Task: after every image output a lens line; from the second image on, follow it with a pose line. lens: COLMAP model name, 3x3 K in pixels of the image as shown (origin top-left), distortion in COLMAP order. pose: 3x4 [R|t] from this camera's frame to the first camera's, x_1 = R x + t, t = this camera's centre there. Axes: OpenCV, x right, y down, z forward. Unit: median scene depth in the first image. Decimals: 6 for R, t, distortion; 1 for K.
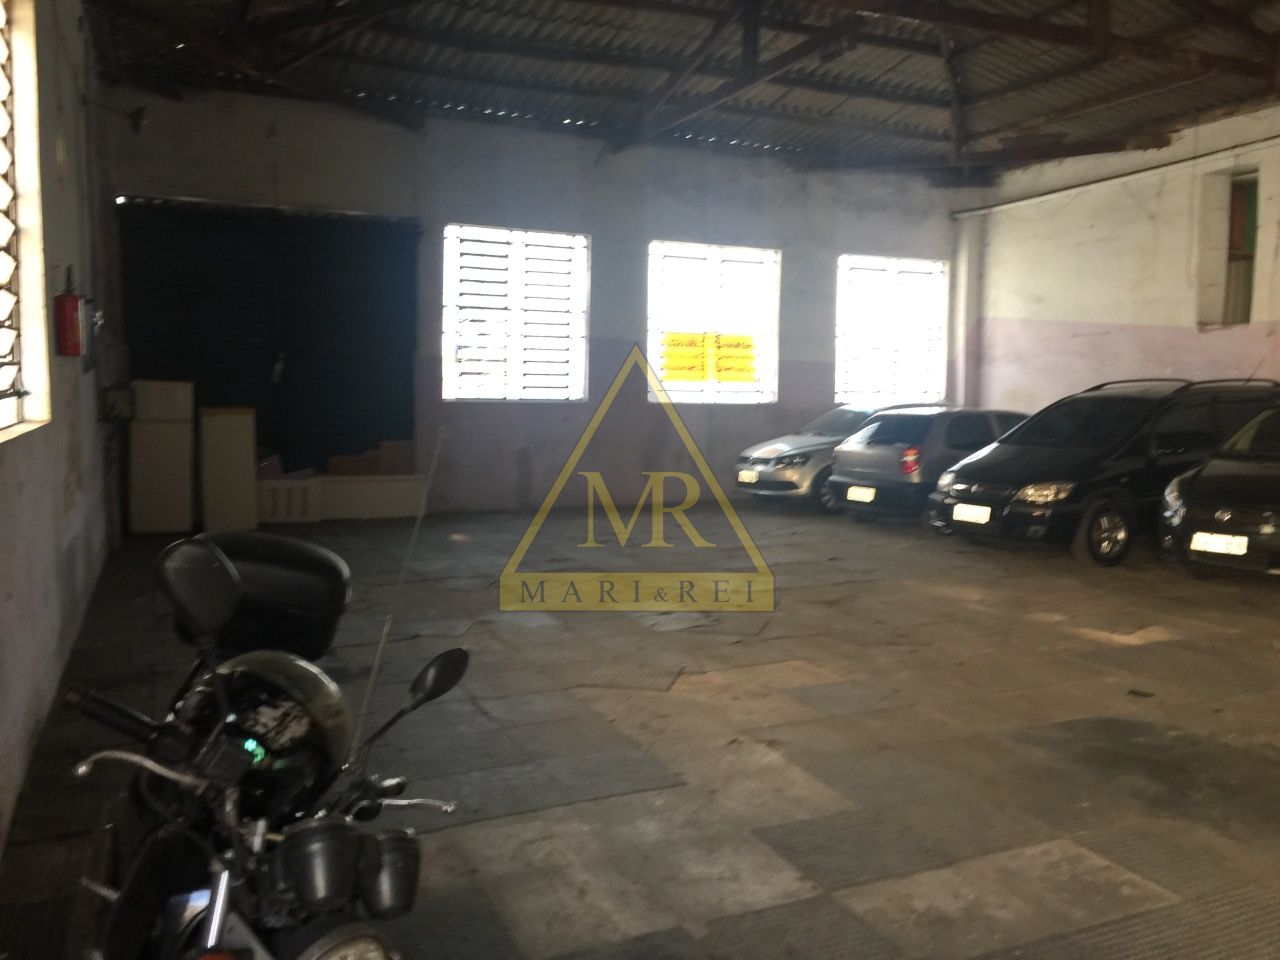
lens RADIAL K [[1089.8, 0, 640.0], [0, 1089.8, 480.0], [0, 0, 1]] dist [0.079329, -0.113892]
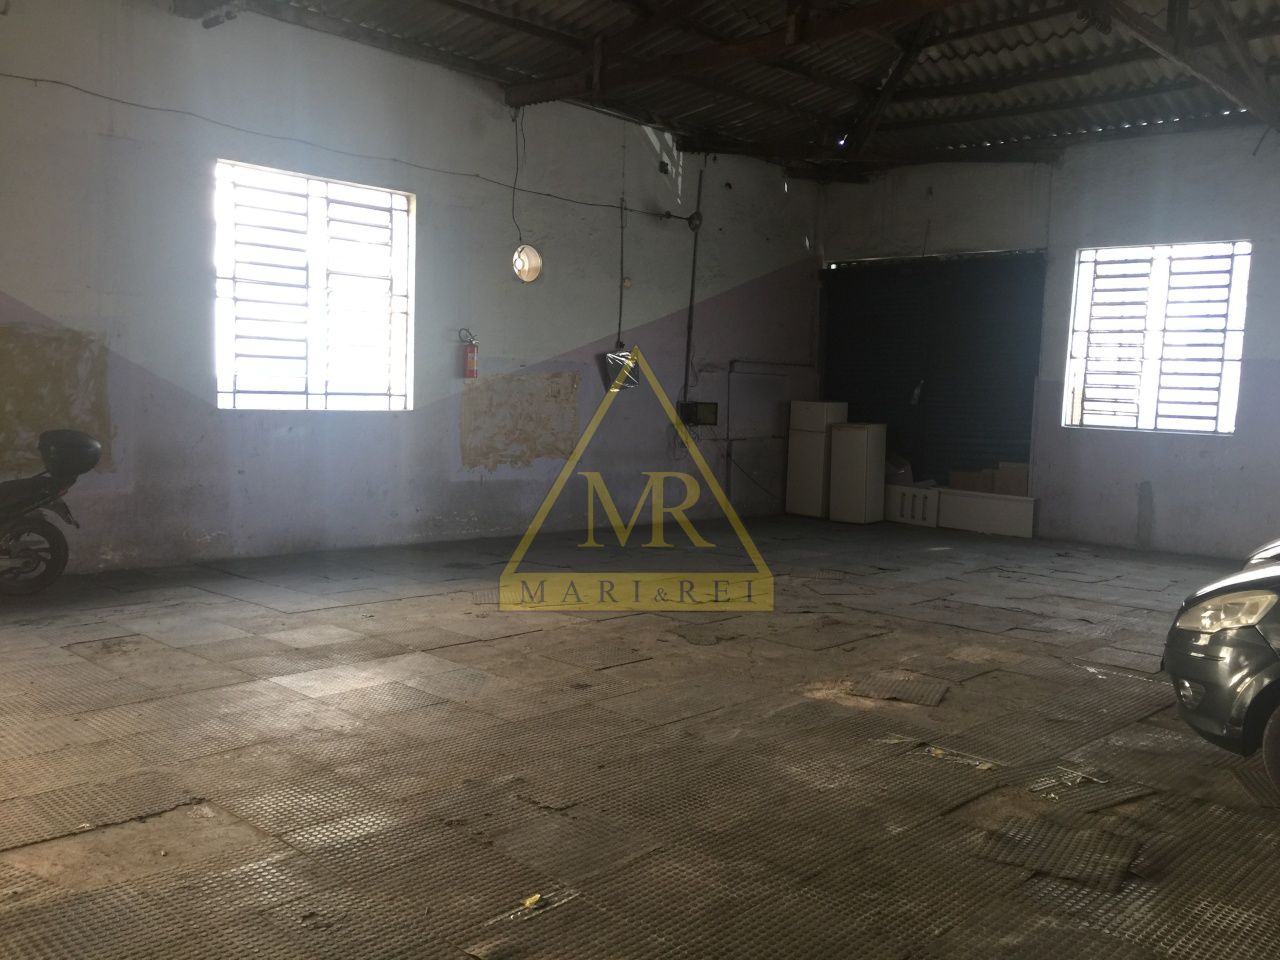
lens RADIAL K [[1089.8, 0, 640.0], [0, 1089.8, 480.0], [0, 0, 1]] dist [0.079329, -0.113892]
pose [[0.357669, 0.085824, -0.929896, 0.646801], [-0.109306, 0.992771, 0.049585, -0.033516], [0.927429, 0.083908, 0.364464, 0.297361]]
